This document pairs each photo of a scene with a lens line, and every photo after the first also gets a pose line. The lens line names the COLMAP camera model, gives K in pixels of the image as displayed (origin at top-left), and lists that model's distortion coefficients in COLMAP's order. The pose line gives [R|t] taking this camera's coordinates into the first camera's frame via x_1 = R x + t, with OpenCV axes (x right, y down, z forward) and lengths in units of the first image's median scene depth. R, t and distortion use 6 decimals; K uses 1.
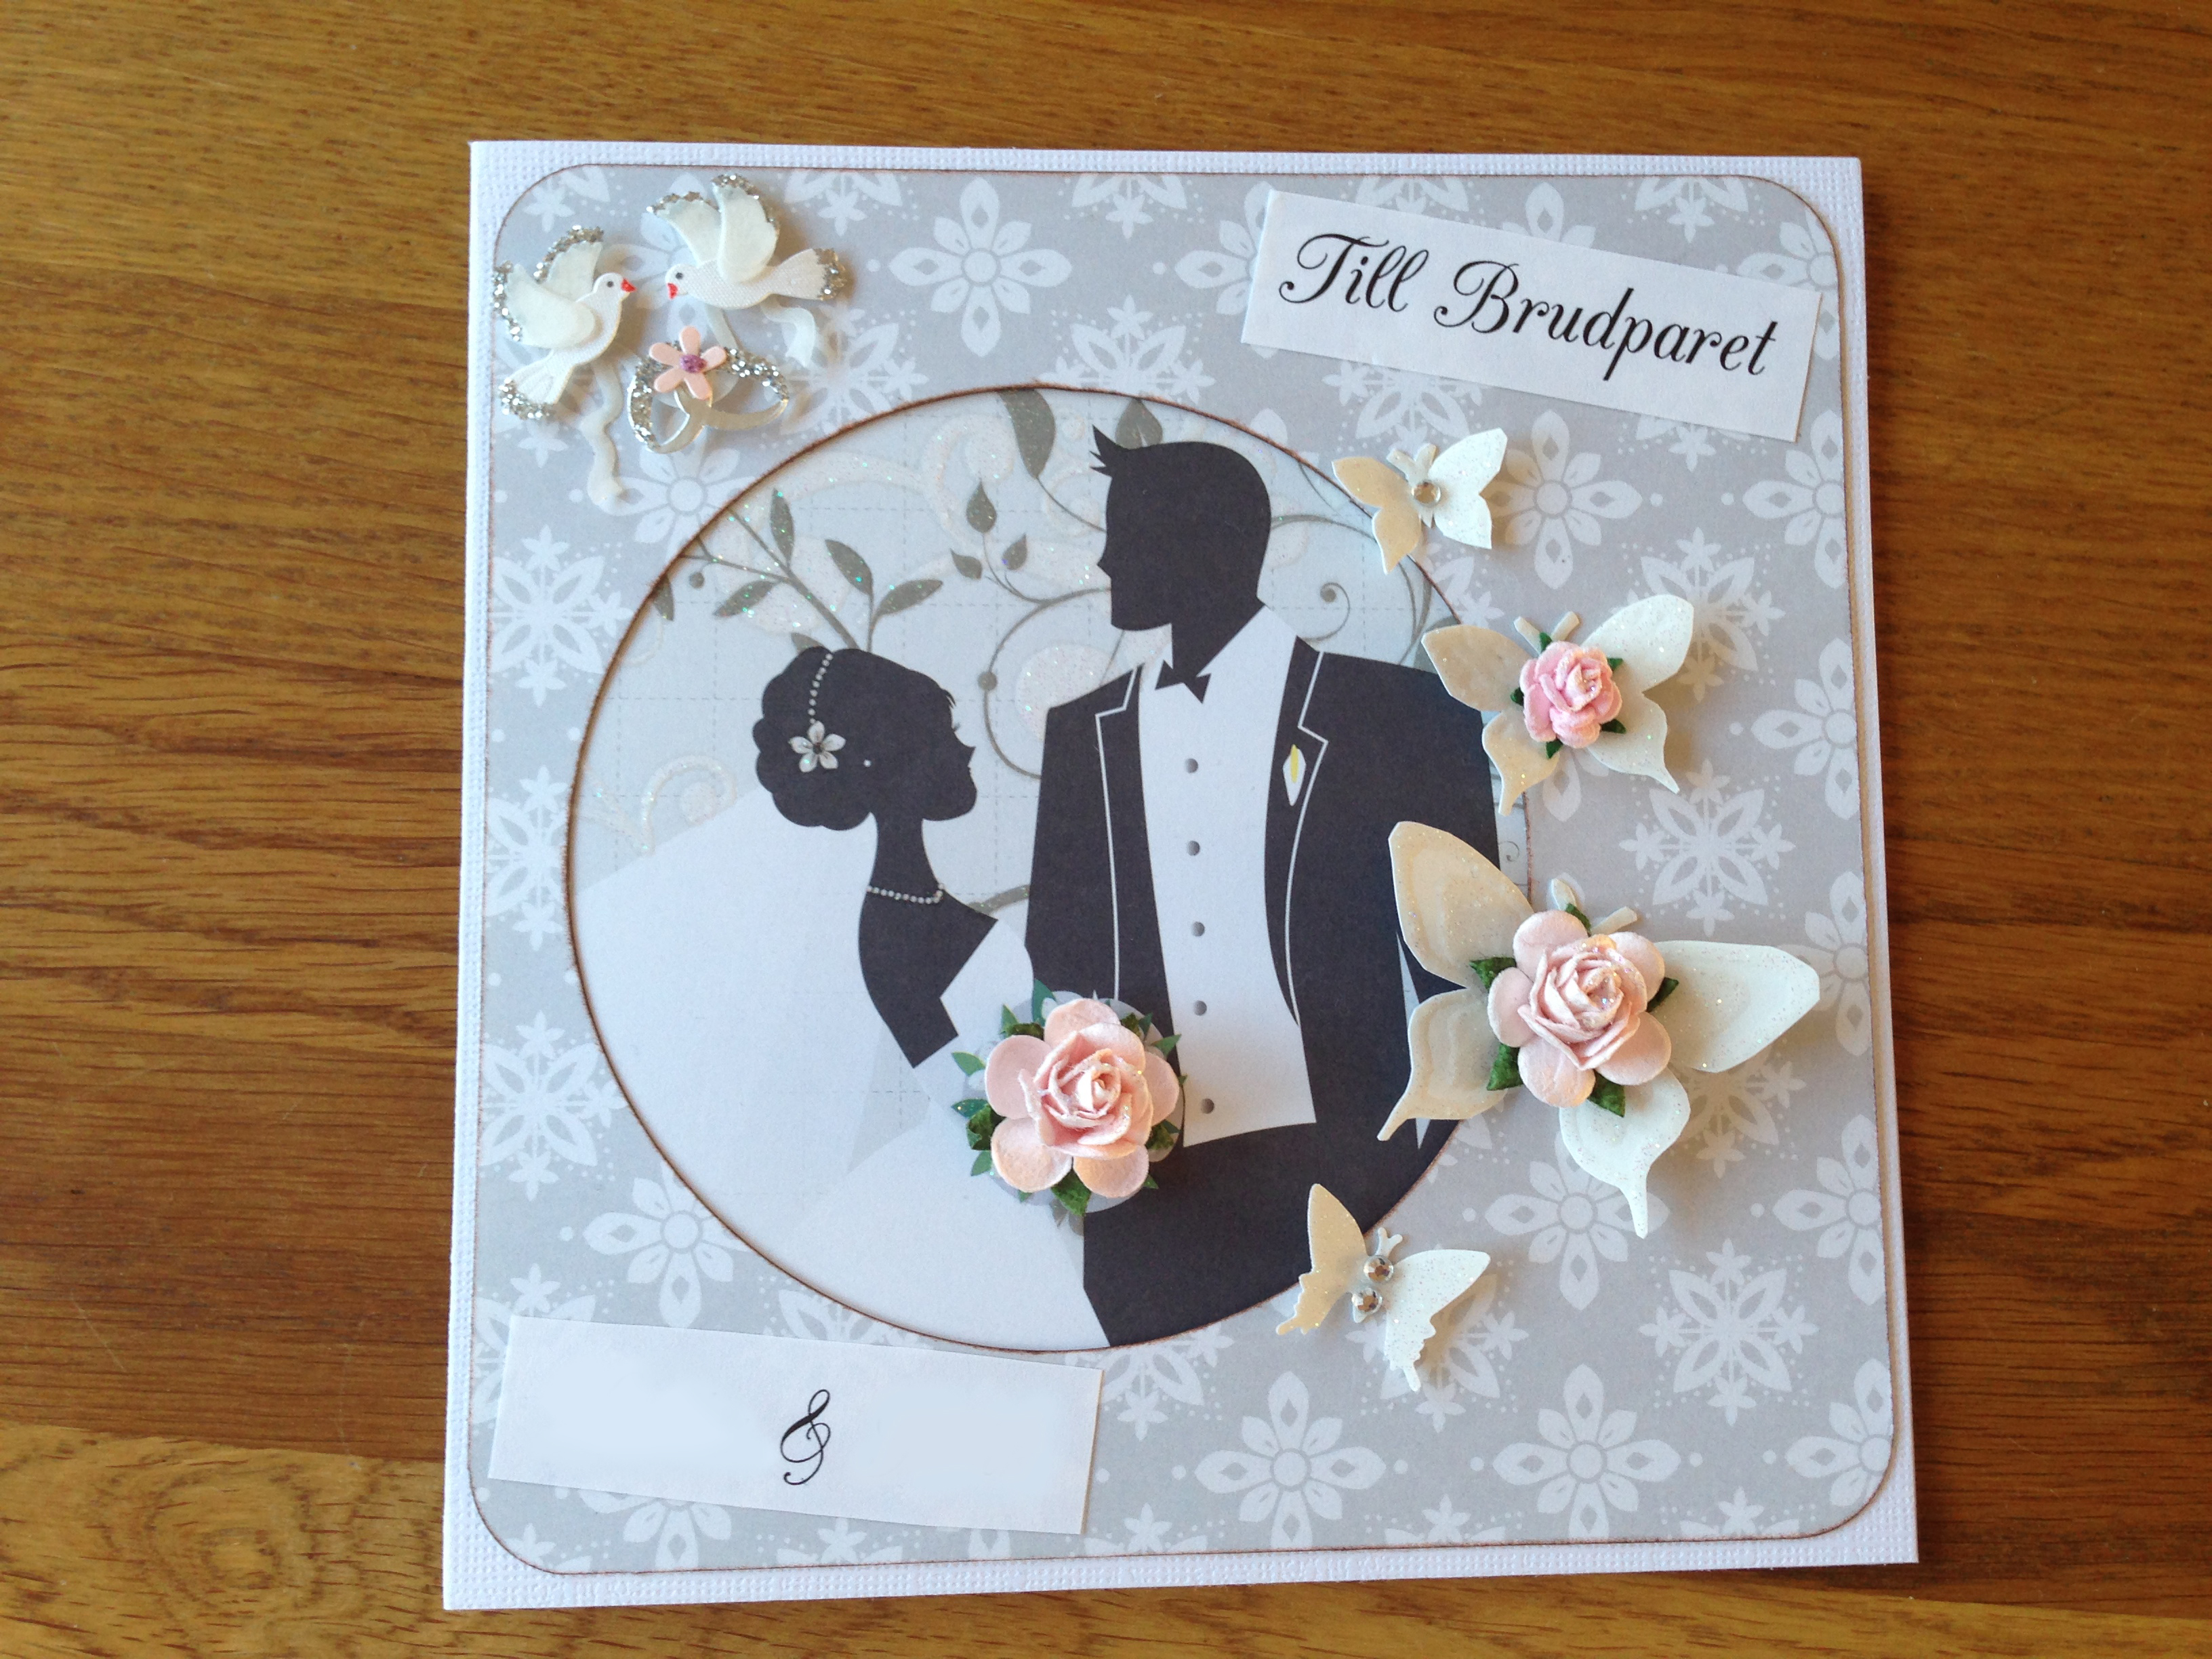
lens RADIAL K [[2096.5, 0, 1093.9], [0, 2096.5, 830.8], [0, 0, 1]] dist [0.017641, 0.000000]
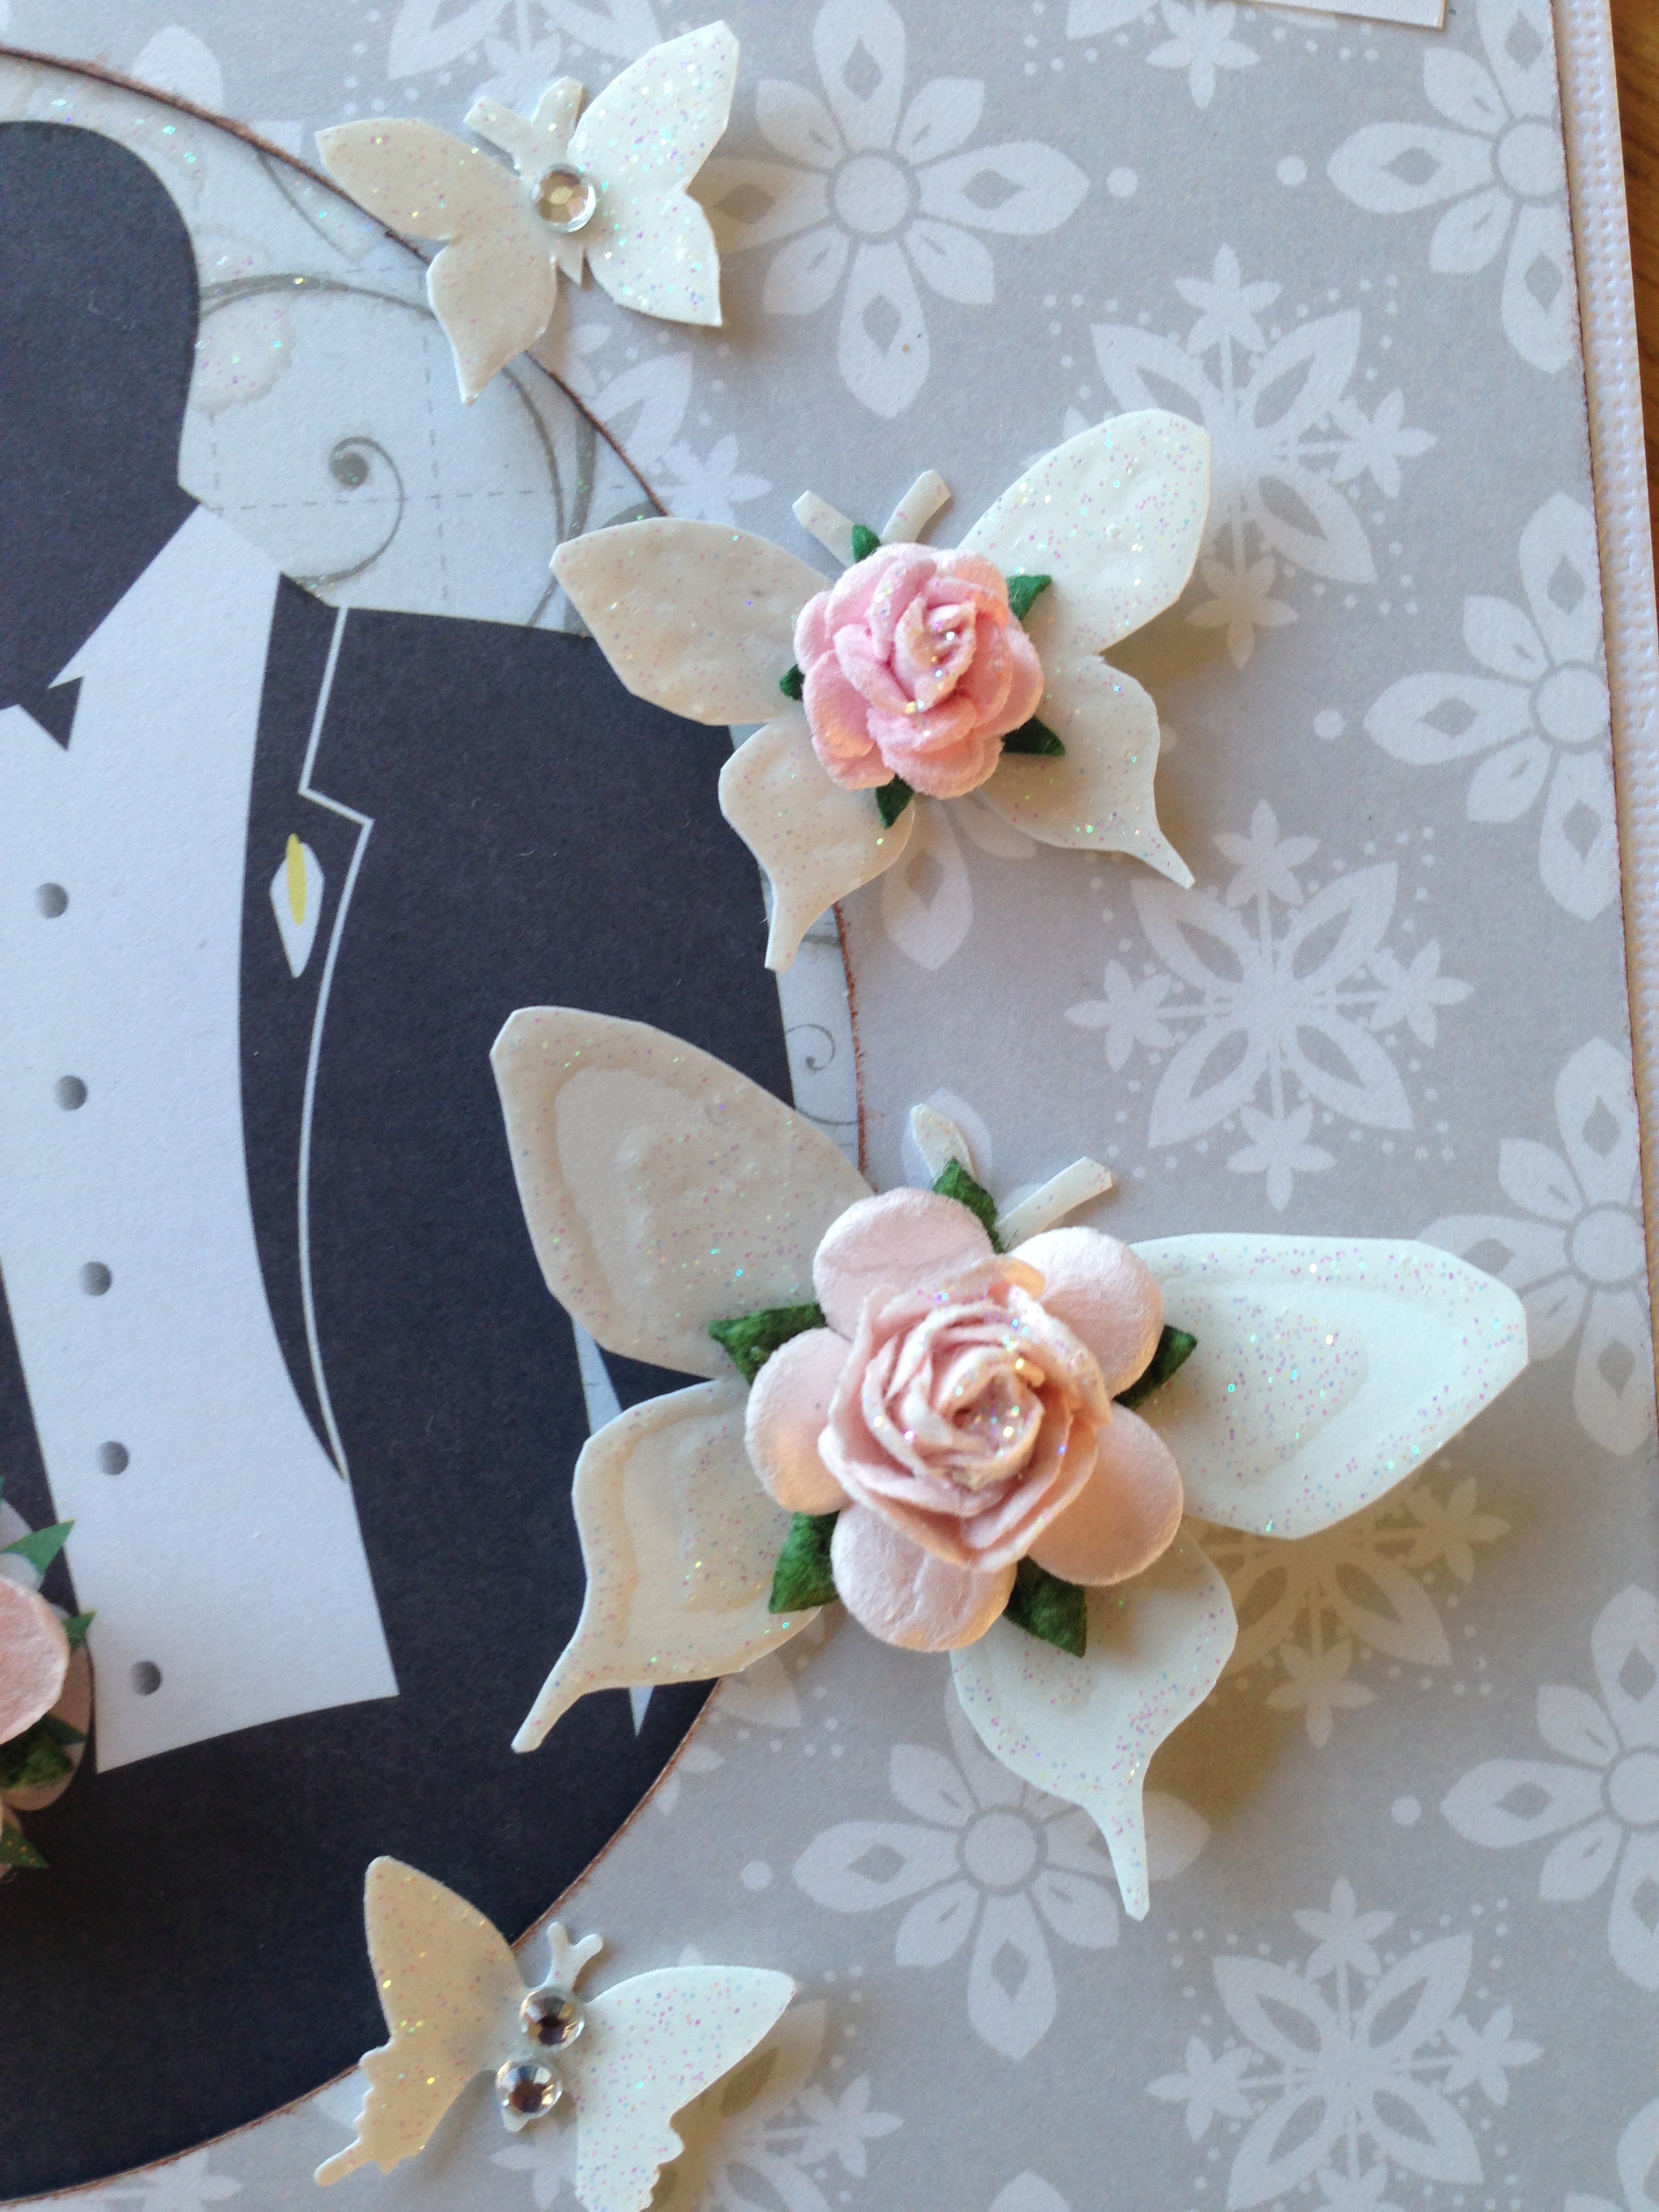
lens RADIAL K [[2096.5, 0, 848.3], [0, 2096.5, 1105.9], [0, 0, 1]] dist [0.017641, 0.000000]
pose [[0.997704, -0.064994, -0.019026, 0.213386], [0.066980, 0.988496, 0.135604, -0.036703], [0.009993, -0.136567, 0.990580, 0.569550]]
